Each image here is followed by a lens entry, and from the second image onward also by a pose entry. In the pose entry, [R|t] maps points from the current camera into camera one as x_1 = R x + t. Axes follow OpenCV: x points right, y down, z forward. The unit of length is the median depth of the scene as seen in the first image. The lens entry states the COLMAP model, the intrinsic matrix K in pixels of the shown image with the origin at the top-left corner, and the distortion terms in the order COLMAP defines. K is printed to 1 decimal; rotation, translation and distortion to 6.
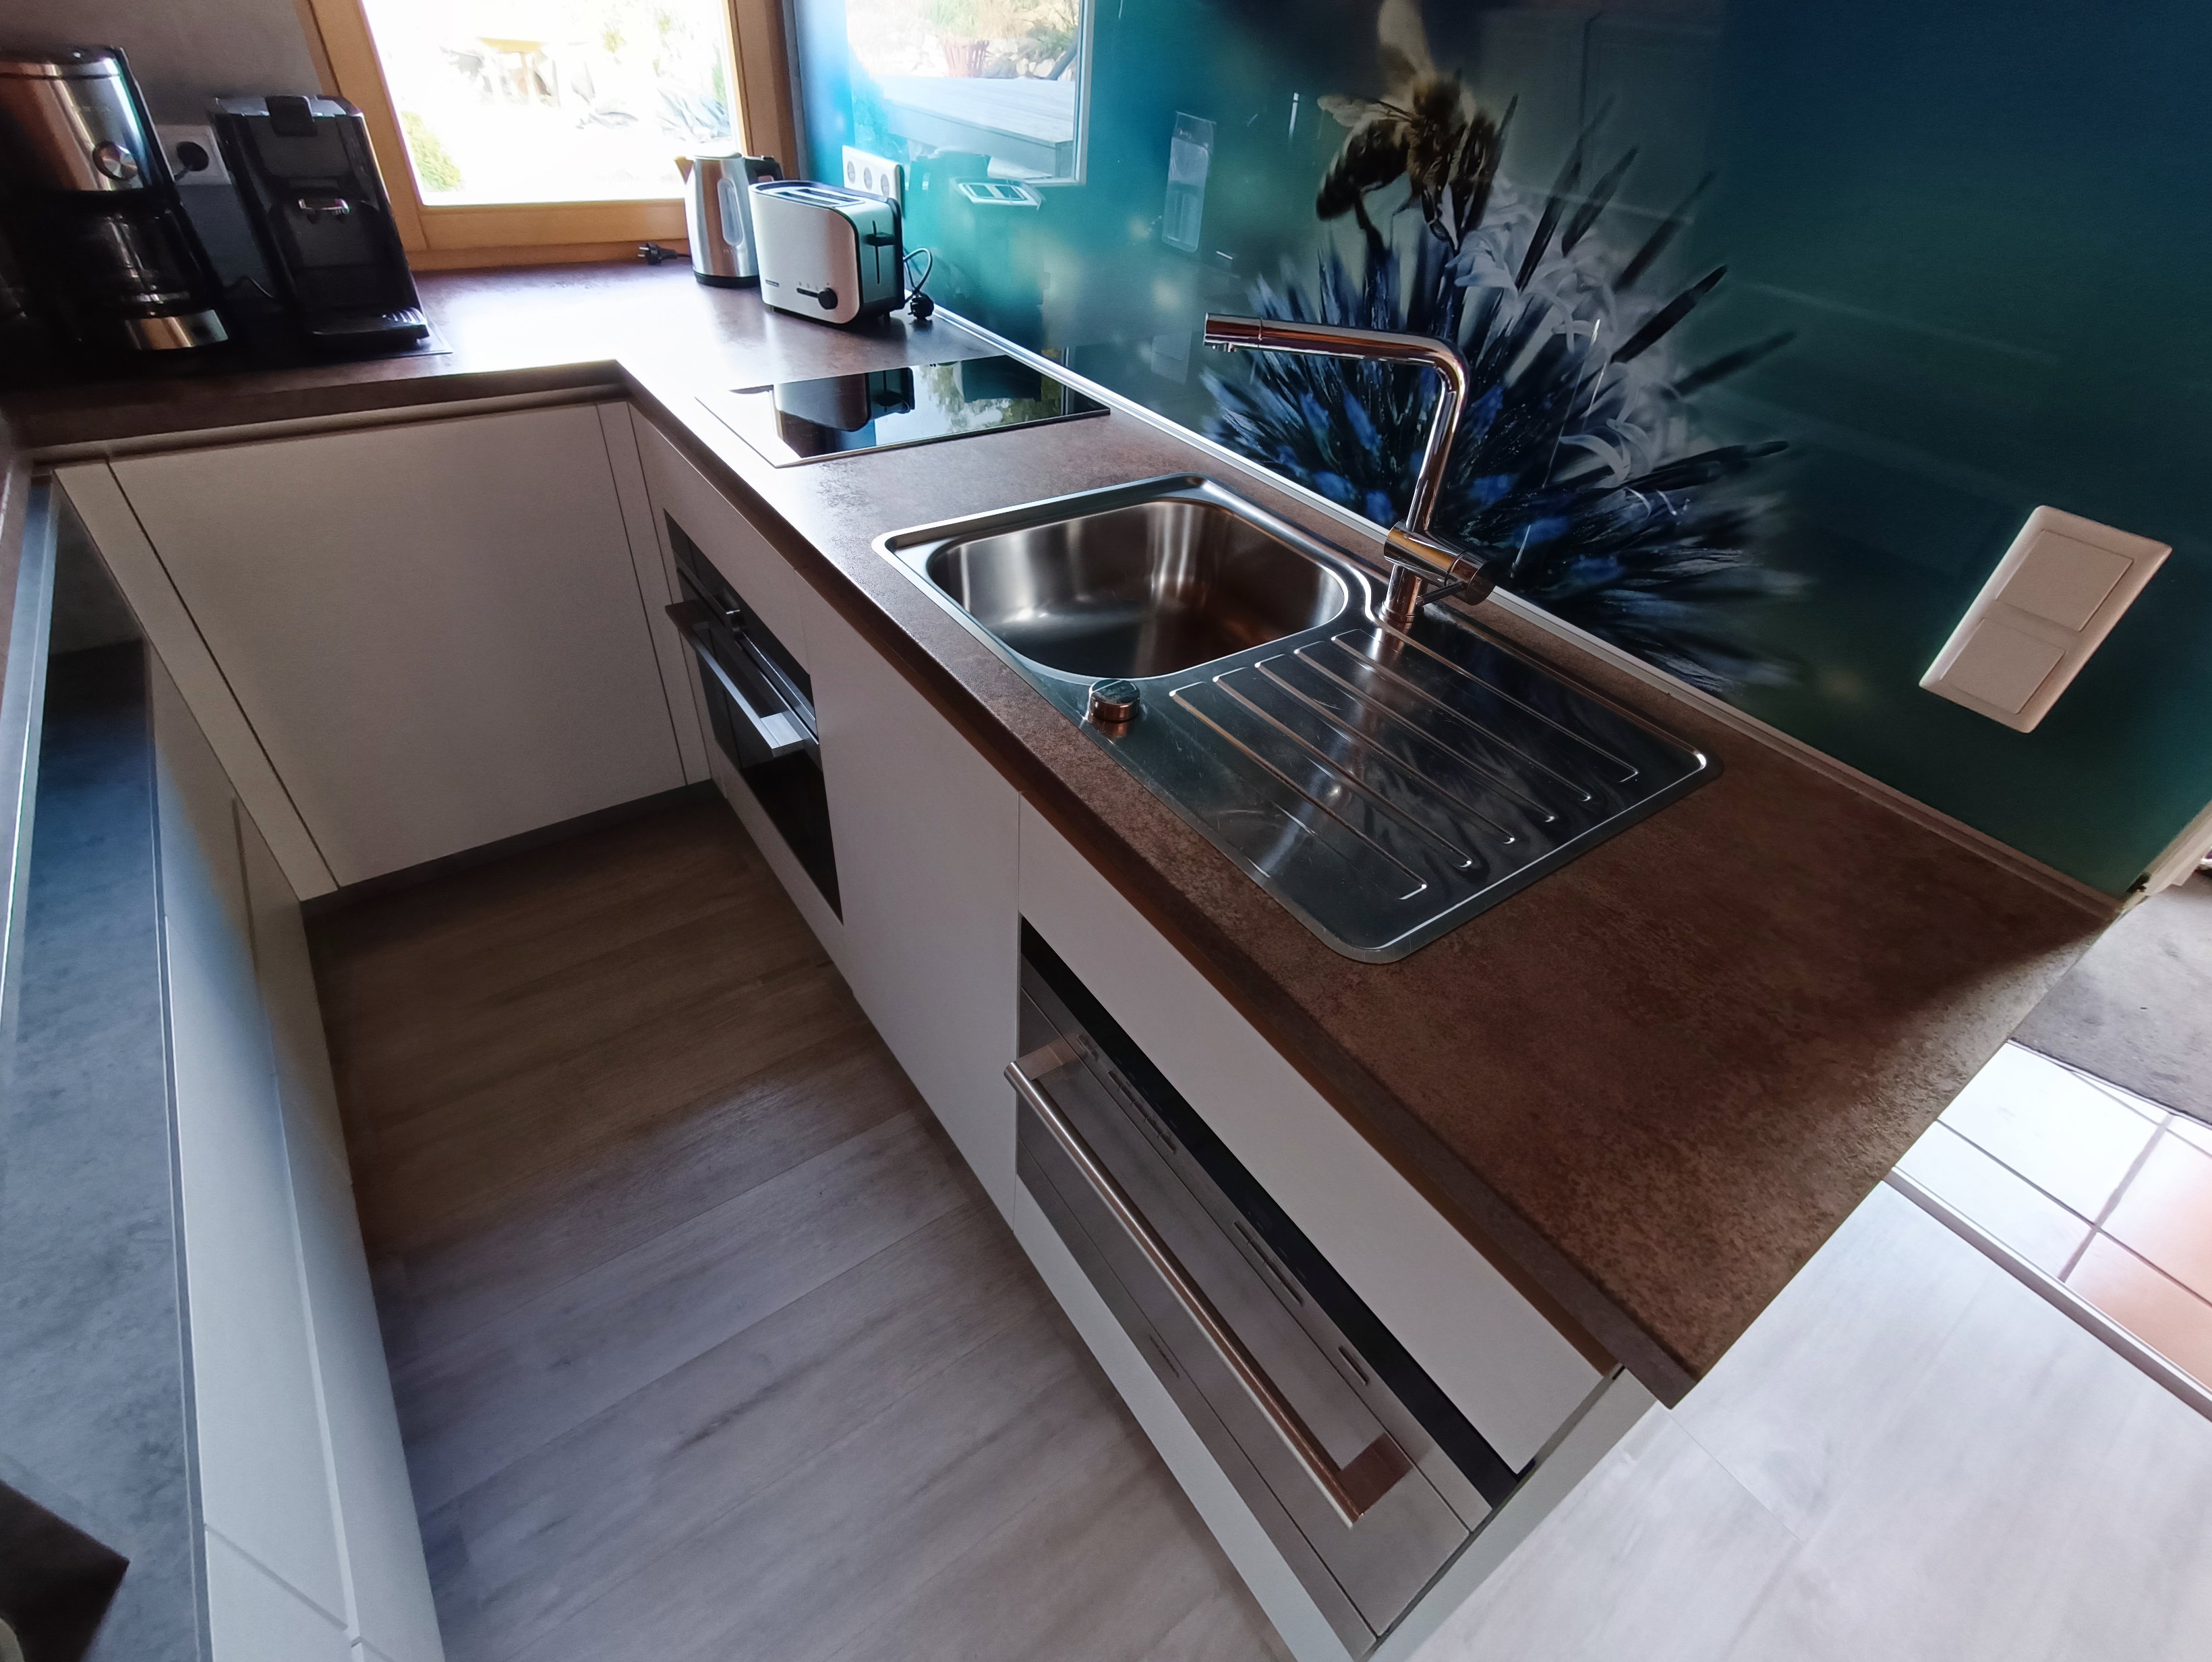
lens RADIAL K [[1022.2, 0, 1108.6], [0, 1022.2, 827.2], [0, 0, 1]] dist [-0.006927, 0.002842]
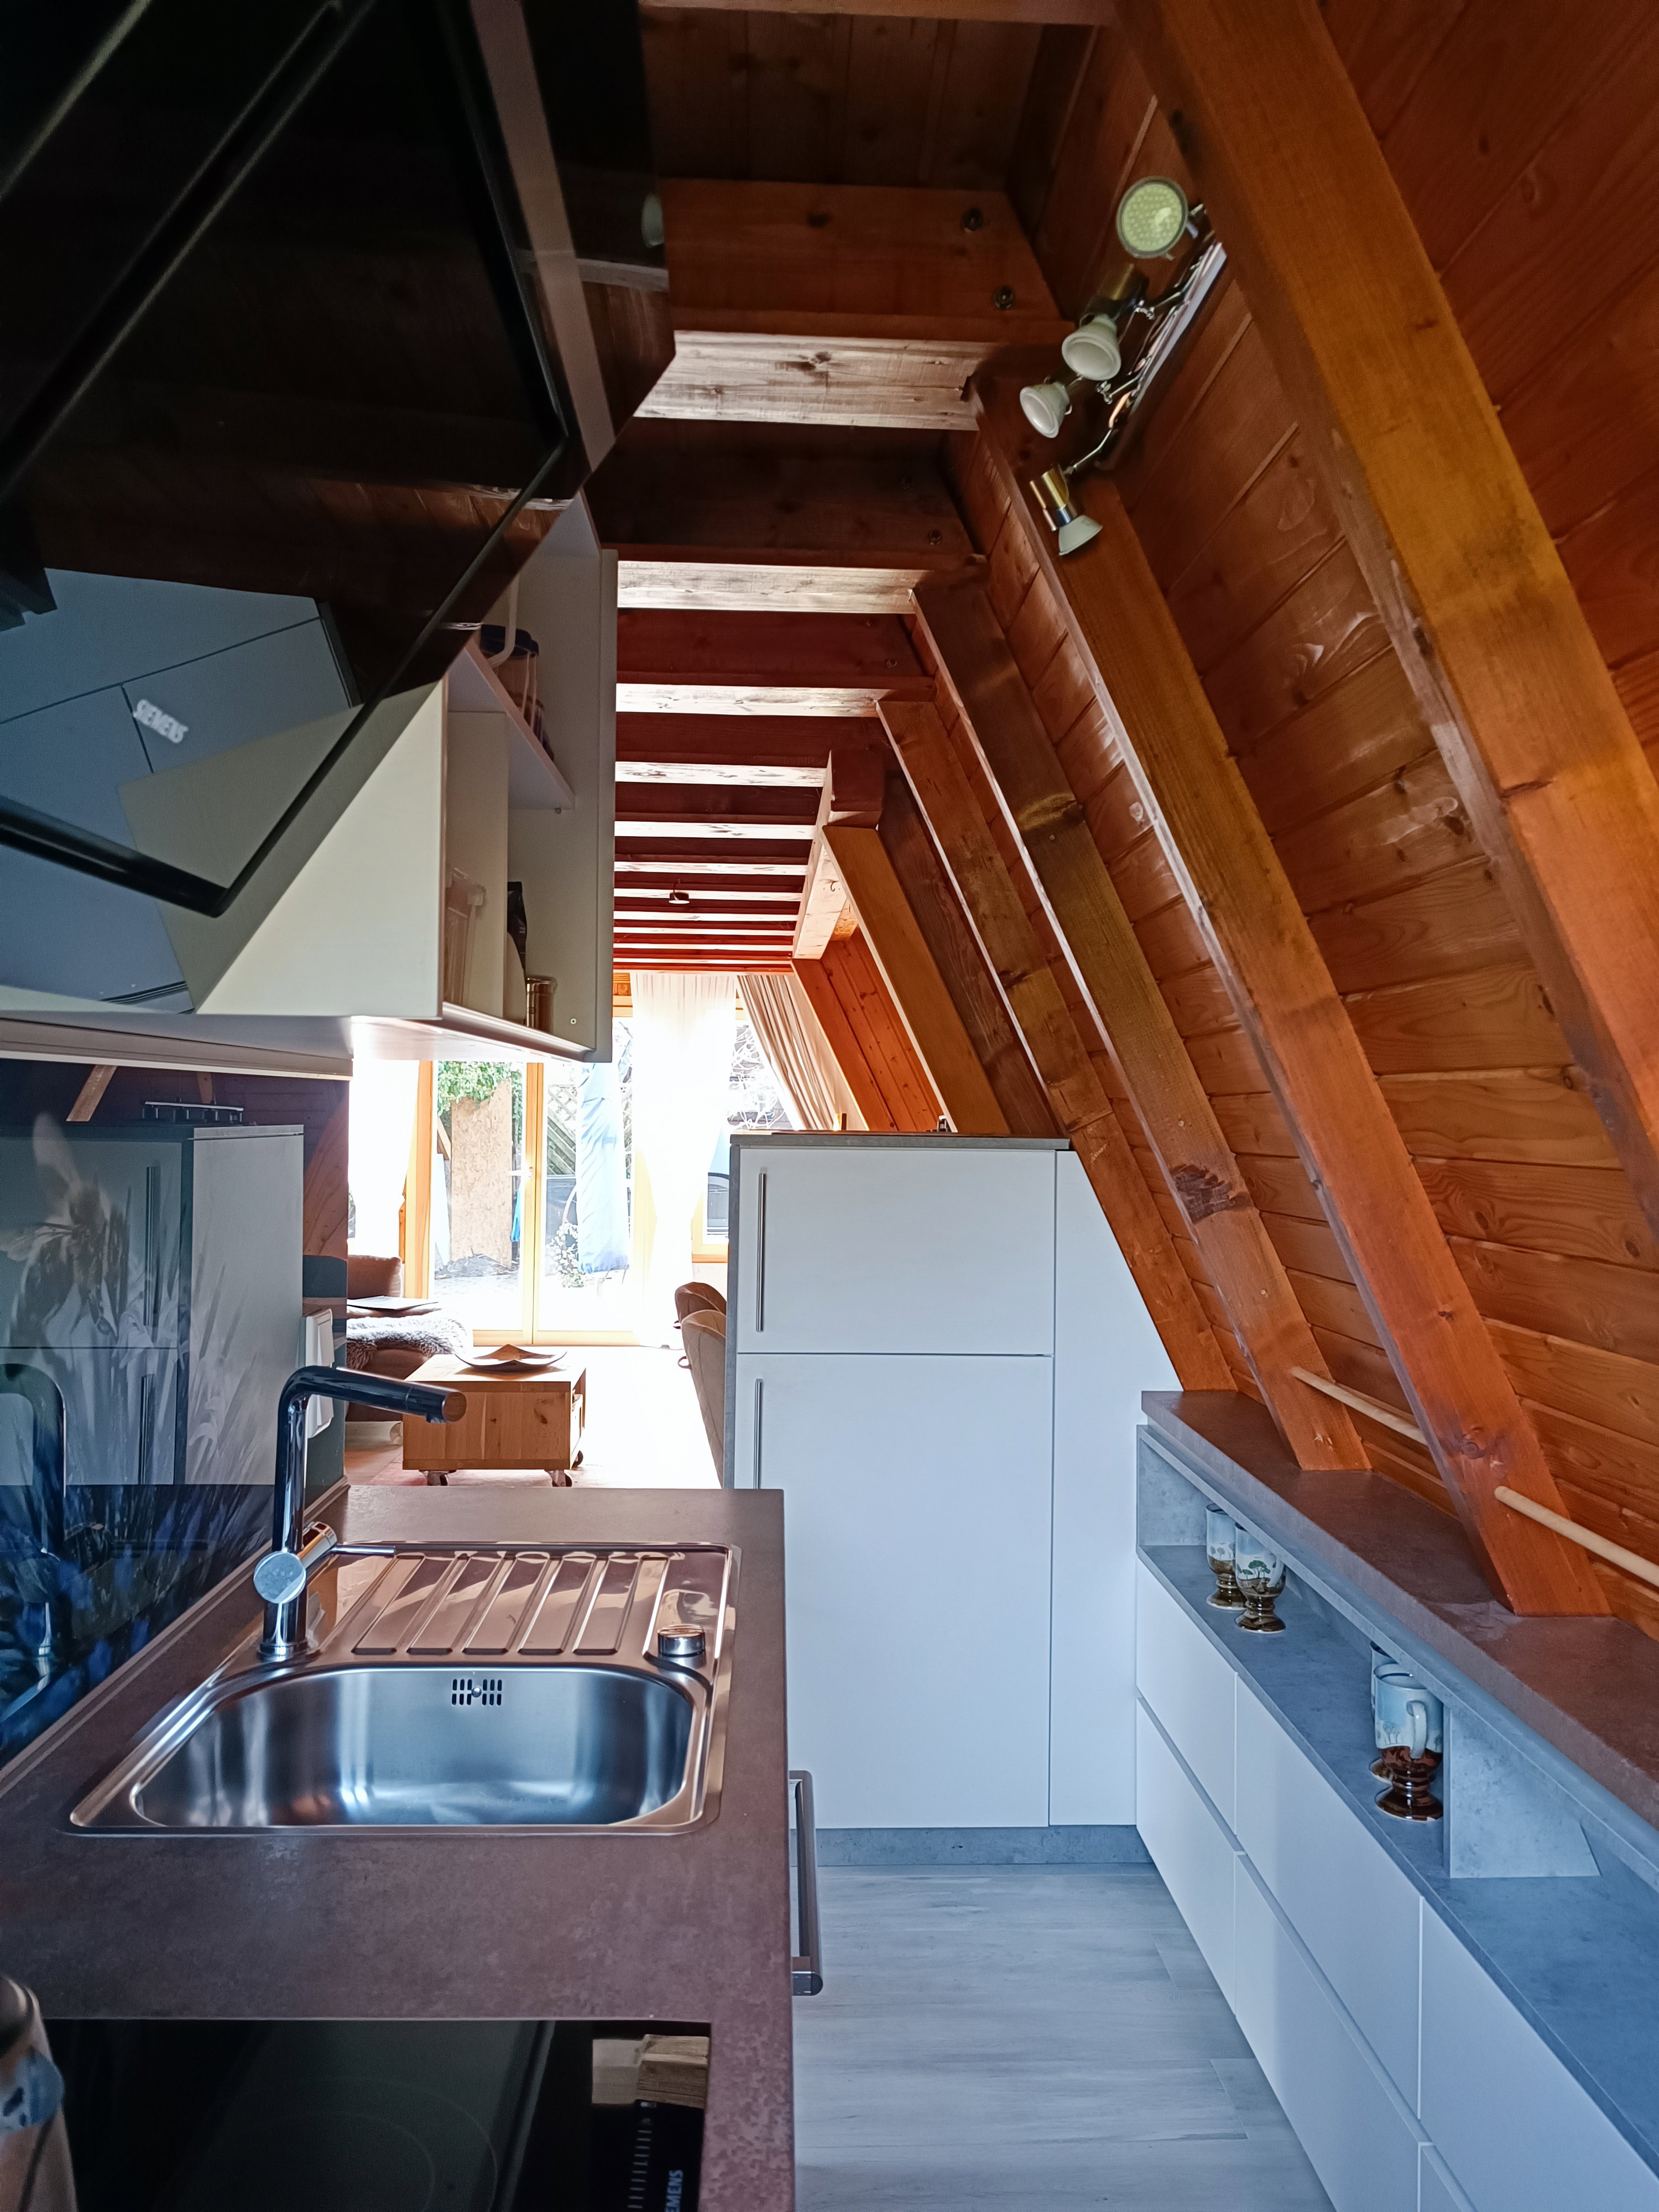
lens RADIAL K [[1664.0, 0, 830.8], [0, 1664.0, 1102.9], [0, 0, 1]] dist [-0.000108, -0.000005]
pose [[-0.830852, -0.083892, 0.550133, -0.933698], [0.292797, 0.774774, 0.560352, -1.345227], [-0.473238, 0.626647, -0.619160, 1.475194]]
